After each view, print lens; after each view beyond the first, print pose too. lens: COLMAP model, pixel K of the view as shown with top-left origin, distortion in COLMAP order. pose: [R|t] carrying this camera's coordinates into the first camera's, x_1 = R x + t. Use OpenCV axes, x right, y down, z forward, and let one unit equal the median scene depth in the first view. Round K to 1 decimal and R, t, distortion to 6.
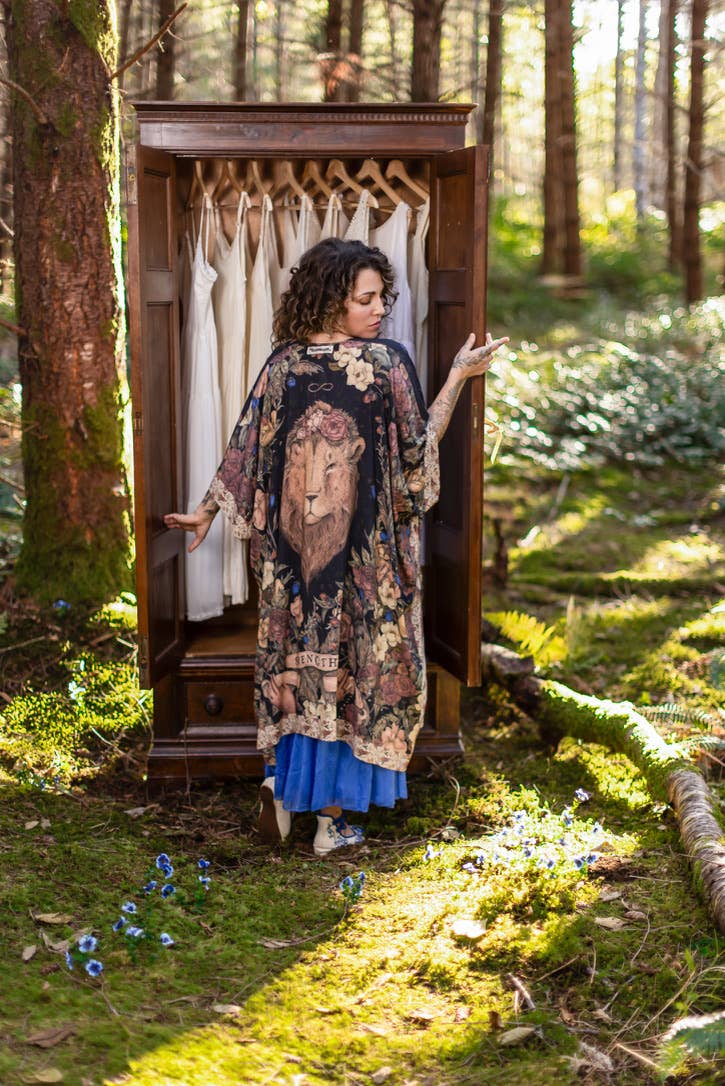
lens RADIAL K [[1569.9, 0, 356.6], [0, 1569.9, 540.8], [0, 0, 1]] dist [0.010961, 0.040691]
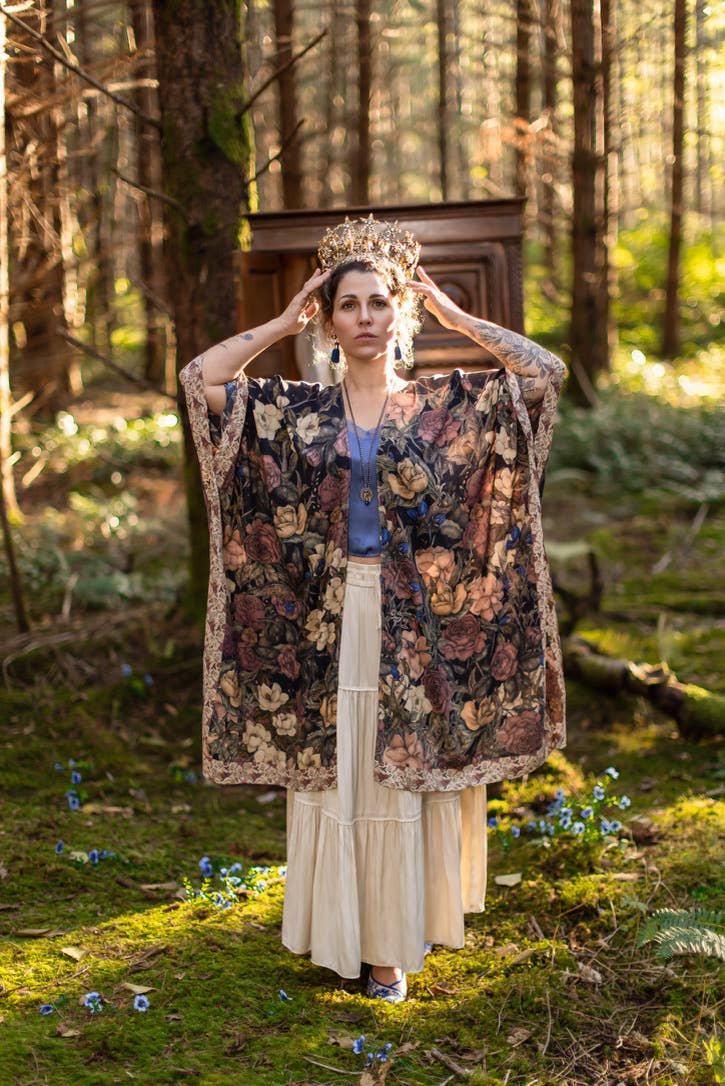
lens RADIAL K [[1550.6, 0, 362.5], [0, 1550.6, 543.0], [0, 0, 1]] dist [0.019506, 0.013048]
pose [[0.989023, -0.032004, -0.144257, 0.102342], [0.028588, 0.999261, -0.025692, 0.008887], [0.144973, 0.021286, 0.989207, -0.156423]]
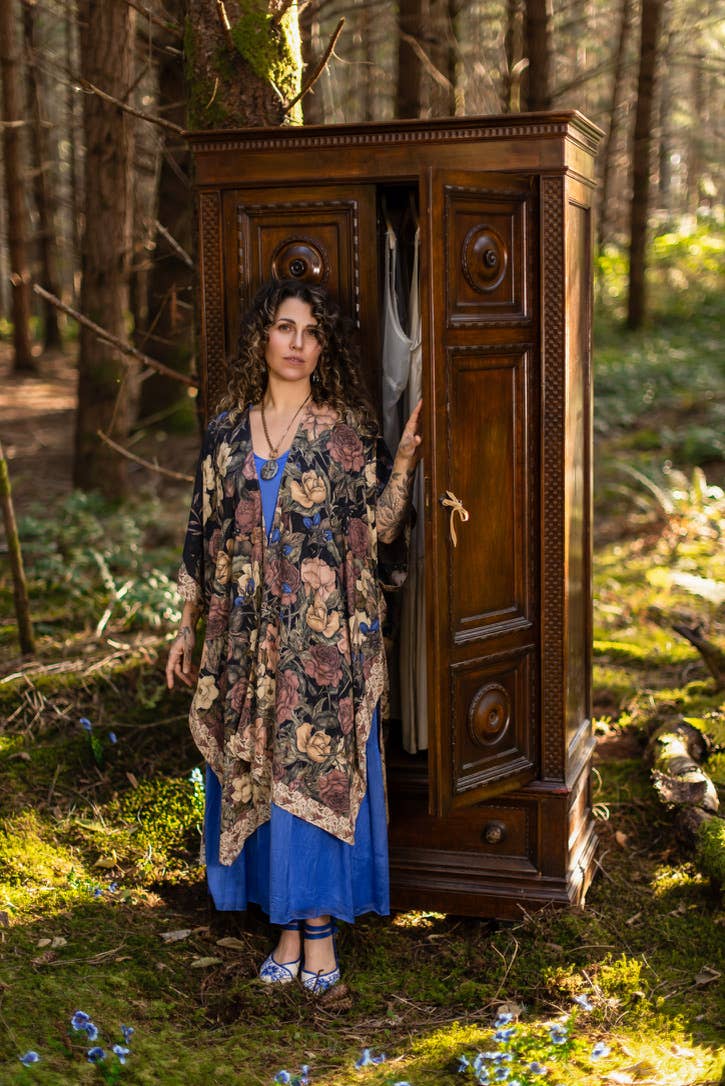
lens RADIAL K [[1548.2, 0, 358.9], [0, 1548.2, 537.9], [0, 0, 1]] dist [0.009334, 0.062726]
pose [[0.943083, 0.027685, -0.331403, 0.220586], [-0.033285, 0.999383, -0.011233, -0.040616], [0.330888, 0.021625, 0.943422, 0.192567]]
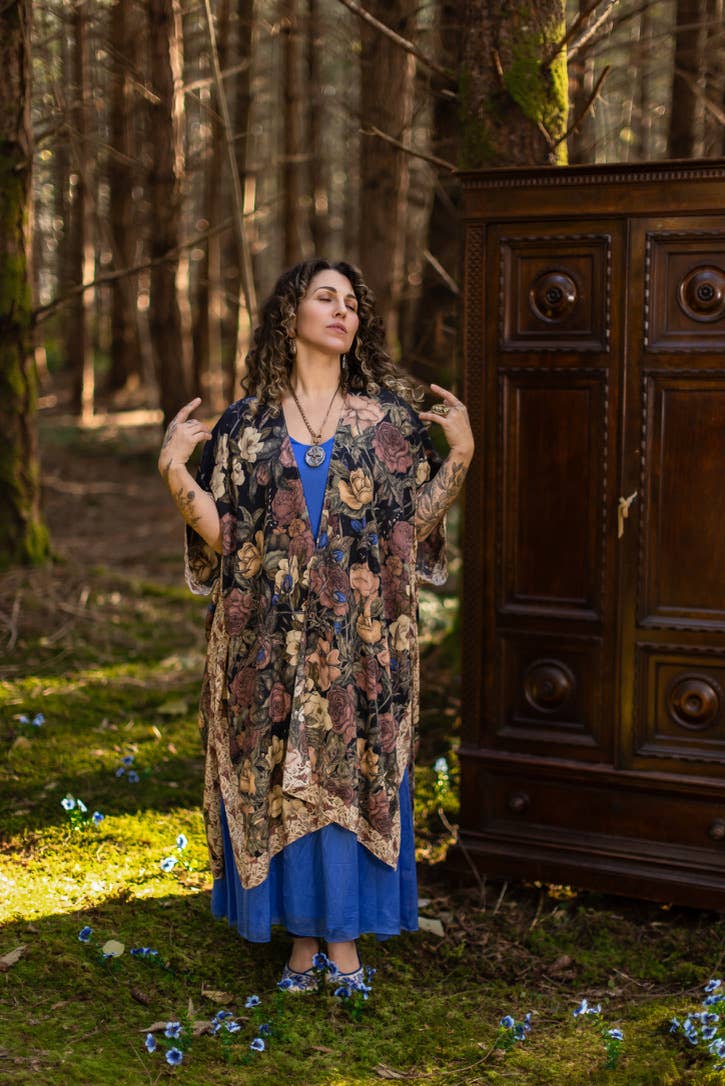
lens RADIAL K [[1550.6, 0, 362.5], [0, 1550.6, 543.0], [0, 0, 1]] dist [0.019506, 0.013048]
pose [[0.875468, 0.059565, -0.479591, 0.253382], [-0.078149, 0.996763, -0.018860, -0.024880], [0.476915, 0.053990, 0.877289, 0.126513]]
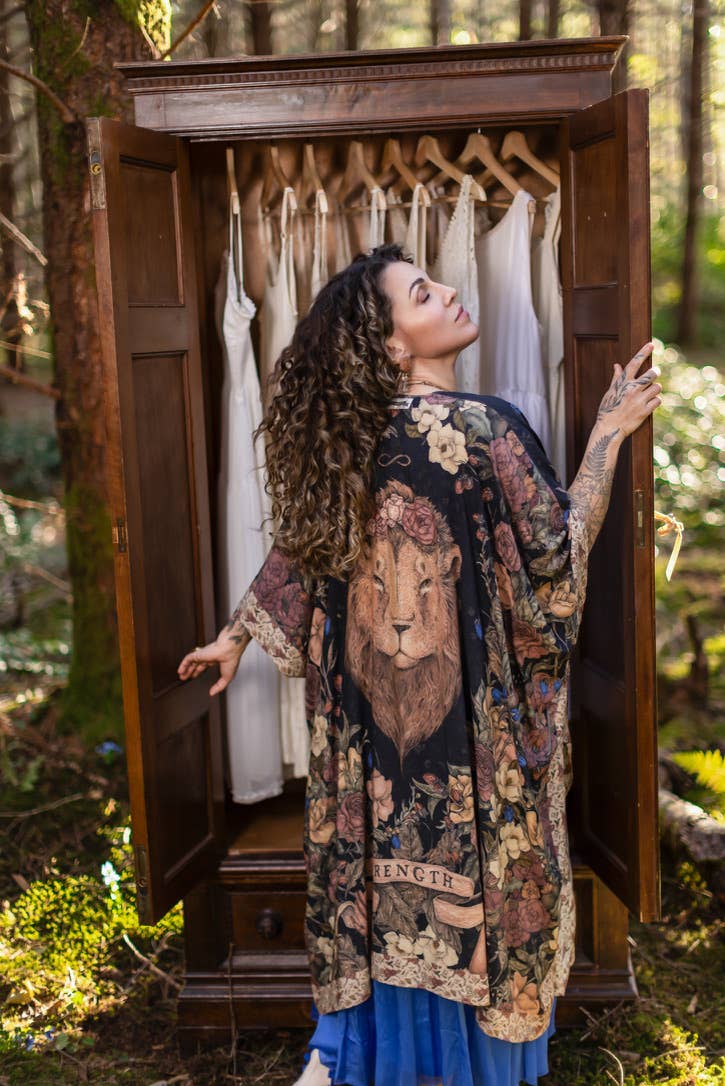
lens RADIAL K [[1569.9, 0, 356.6], [0, 1569.9, 540.8], [0, 0, 1]] dist [0.010961, 0.040691]
pose [[0.990213, -0.023066, -0.137647, 0.045525], [0.020152, 0.999543, -0.022528, -0.047285], [0.138104, 0.019534, 0.990225, 0.300265]]
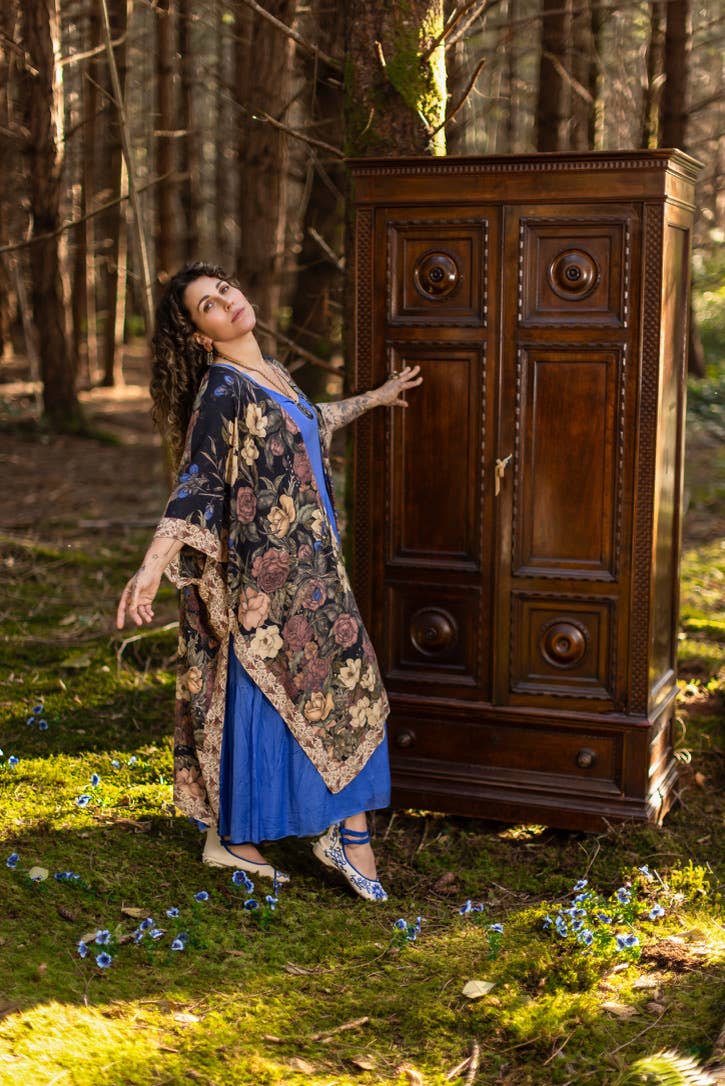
lens RADIAL K [[1548.2, 0, 358.9], [0, 1548.2, 537.9], [0, 0, 1]] dist [0.009334, 0.062726]
pose [[0.911322, 0.061441, -0.407084, 0.274908], [-0.071543, 0.997391, -0.009627, -0.014499], [0.405431, 0.037897, 0.913340, 0.053447]]
